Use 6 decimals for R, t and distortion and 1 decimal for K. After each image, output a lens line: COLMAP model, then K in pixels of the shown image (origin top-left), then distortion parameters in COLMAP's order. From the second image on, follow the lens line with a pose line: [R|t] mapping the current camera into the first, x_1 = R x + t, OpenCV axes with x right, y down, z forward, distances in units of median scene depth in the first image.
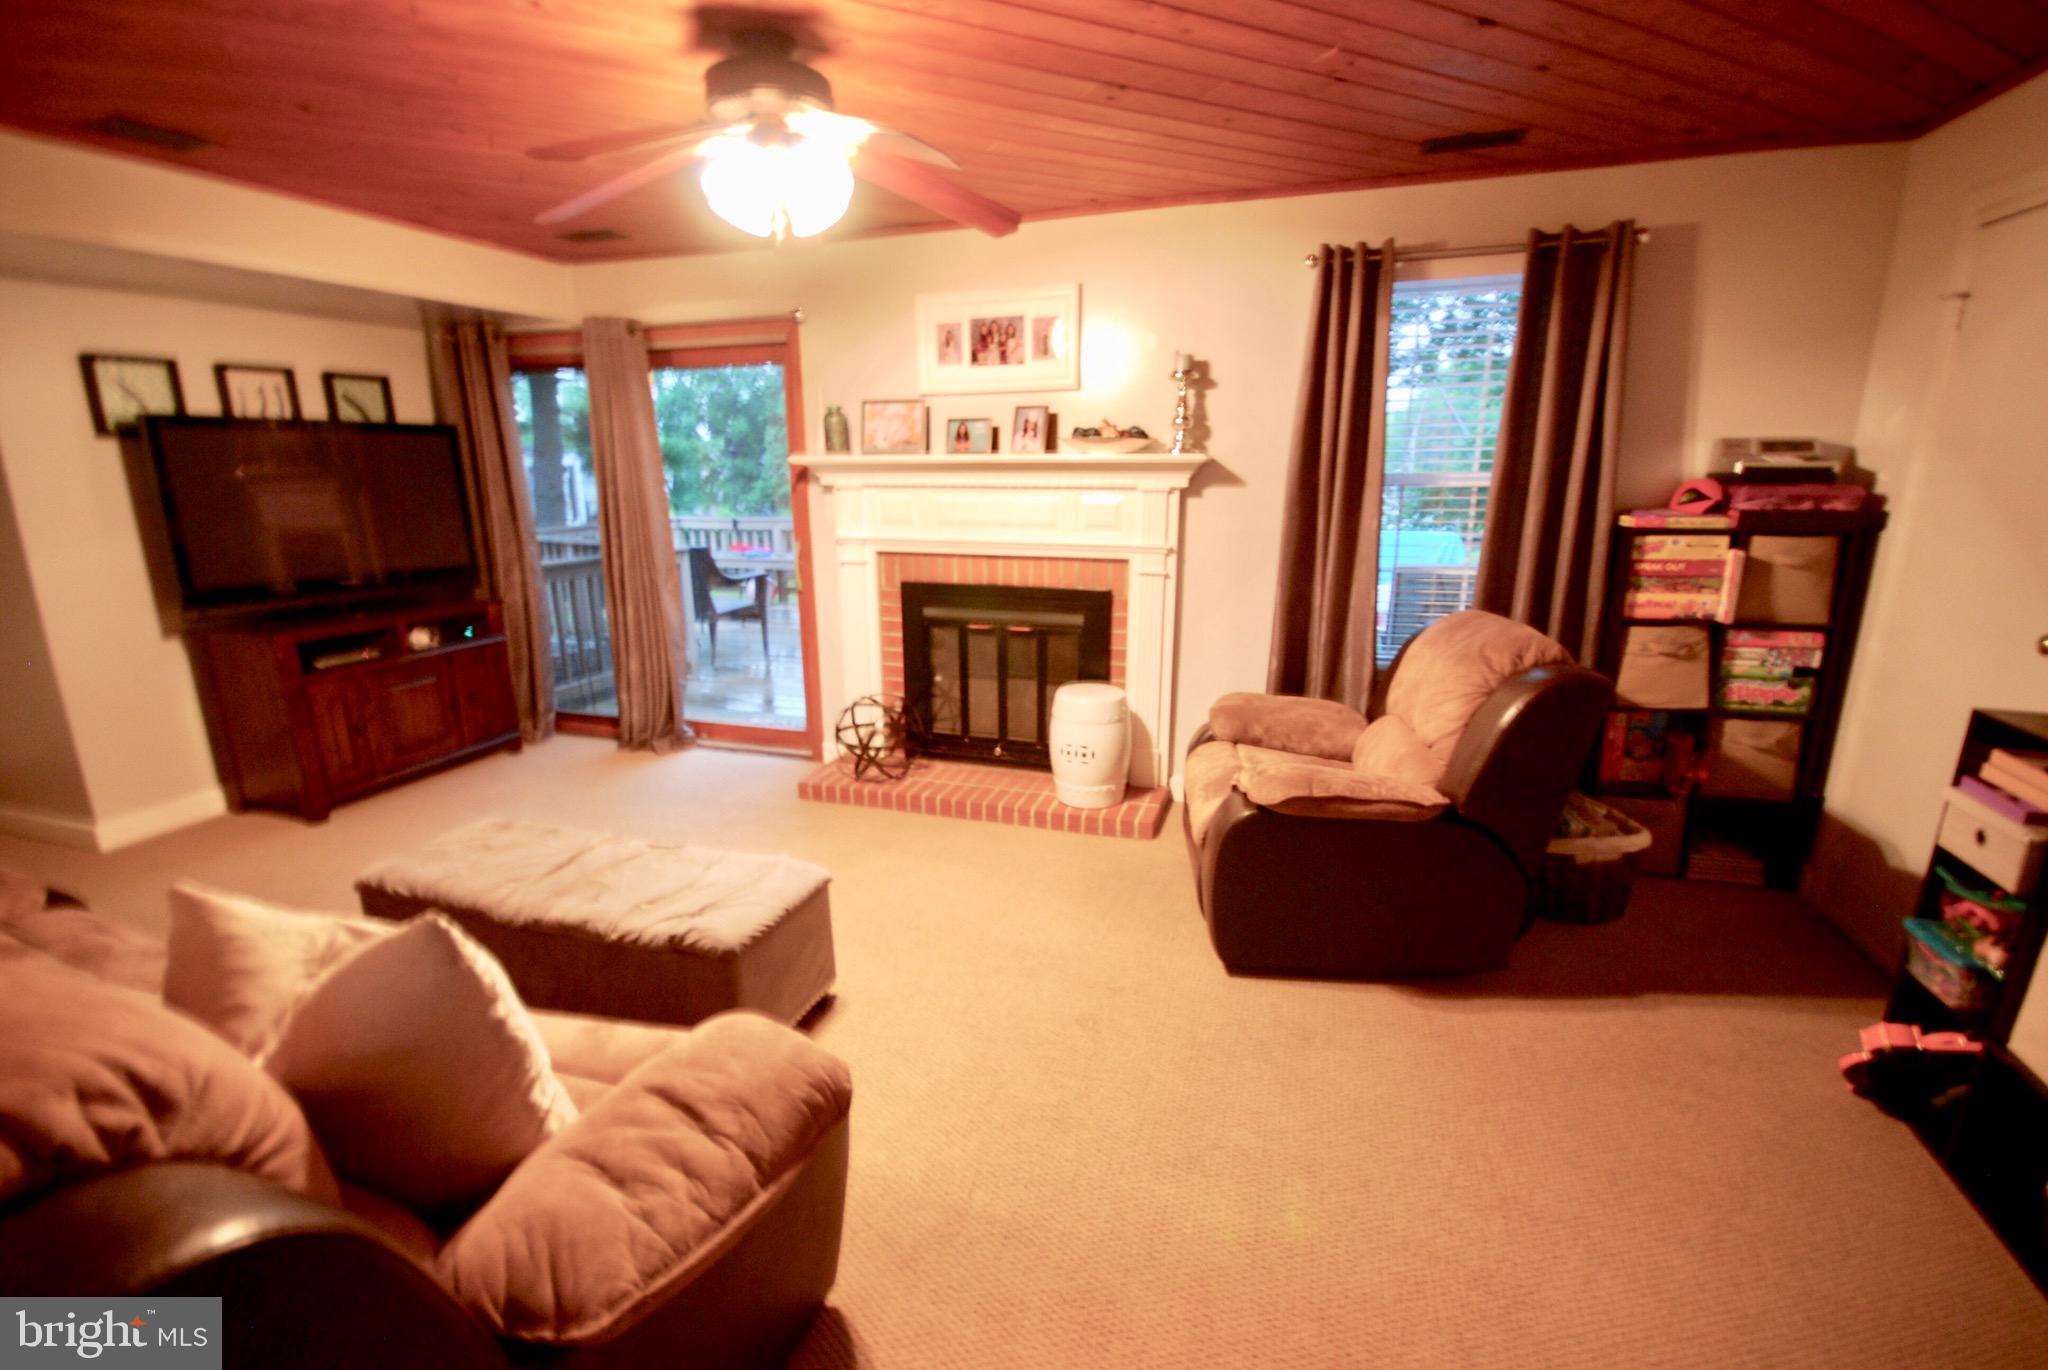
lens RADIAL K [[898.4, 0, 1023.6], [0, 898.4, 697.2], [0, 0, 1]] dist [0.001578, 0.000298]
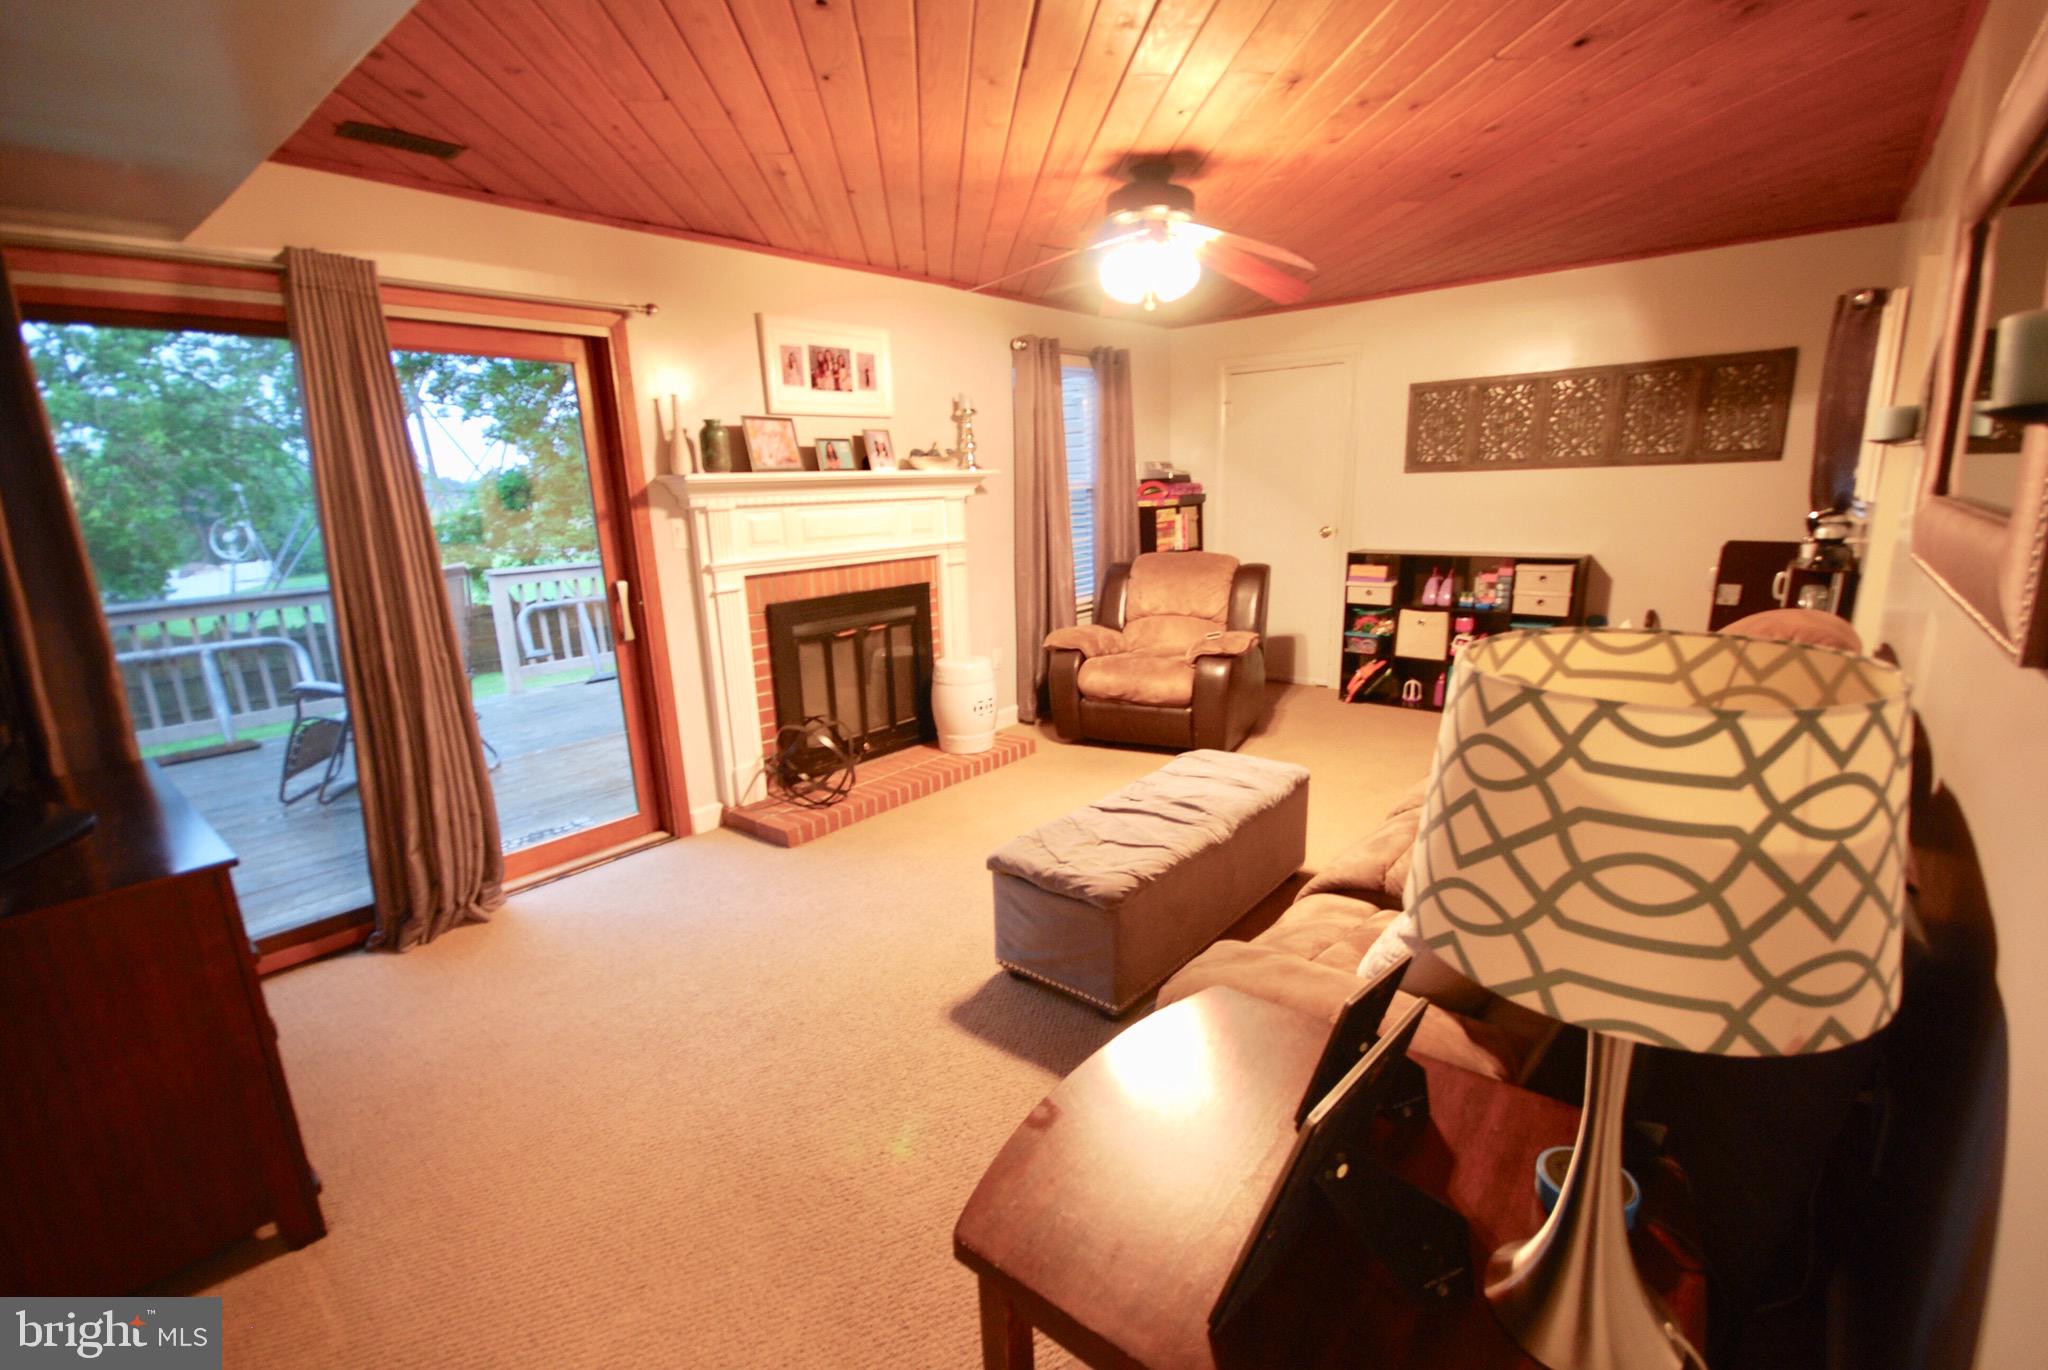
lens RADIAL K [[899.0, 0, 1023.2], [0, 899.0, 696.4], [0, 0, 1]] dist [0.004912, -0.006089]
pose [[0.374743, -0.222854, 0.899947, -0.991038], [0.265225, 0.955883, 0.126265, -0.090488], [-0.888382, 0.191372, 0.417317, 0.403627]]
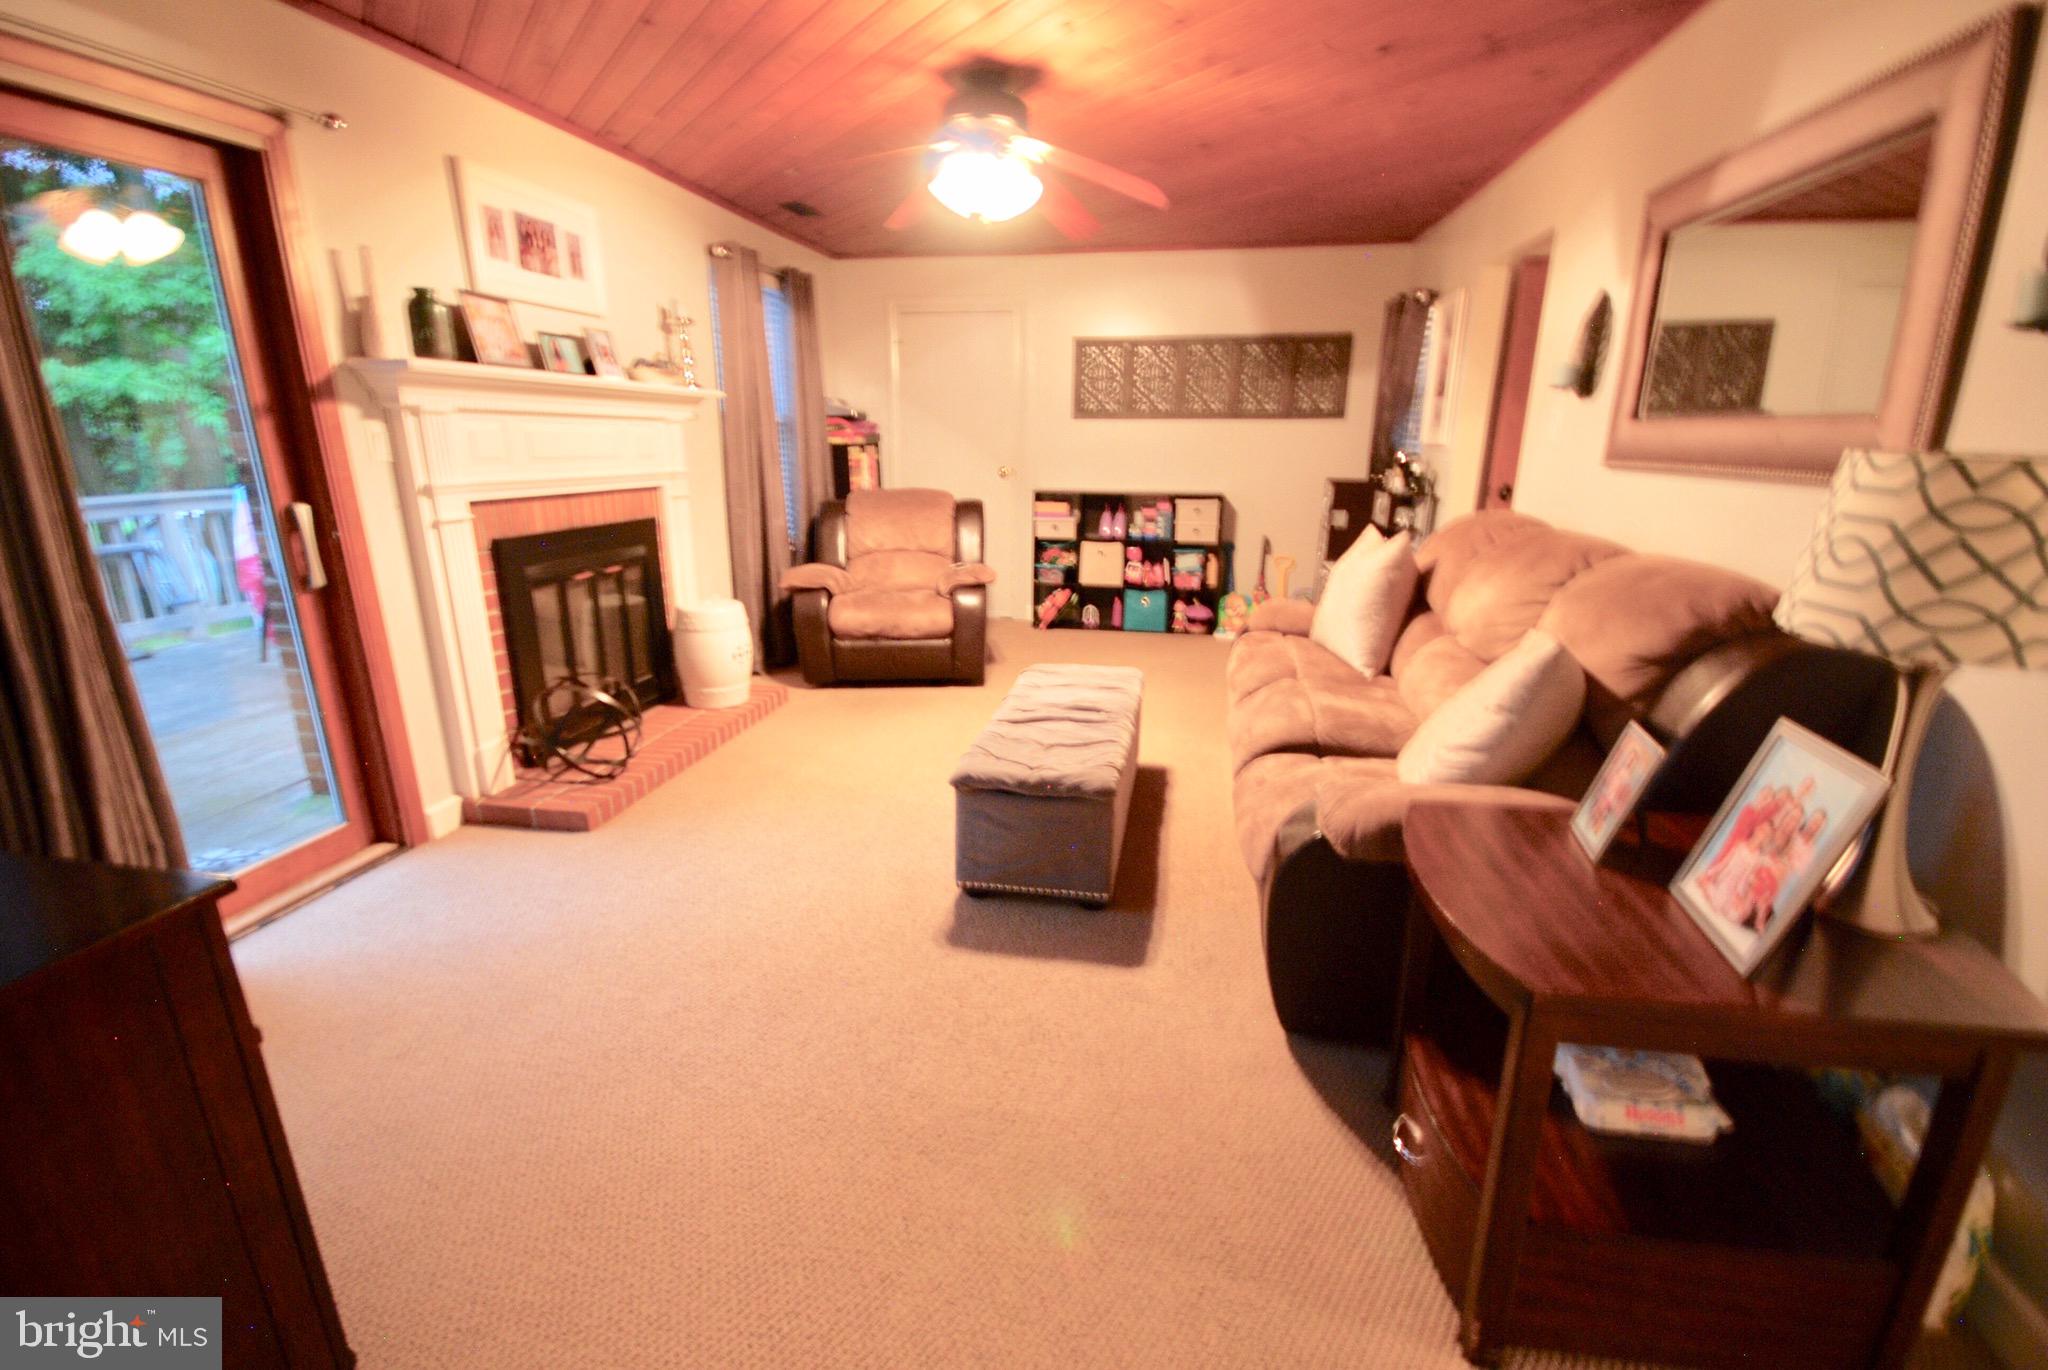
lens RADIAL K [[898.4, 0, 1023.6], [0, 898.4, 697.2], [0, 0, 1]] dist [0.001578, 0.000298]
pose [[-0.136091, -0.272682, 0.952430, -1.030889], [0.247445, 0.921549, 0.299197, -0.131744], [-0.959297, 0.276392, -0.057941, 0.700825]]
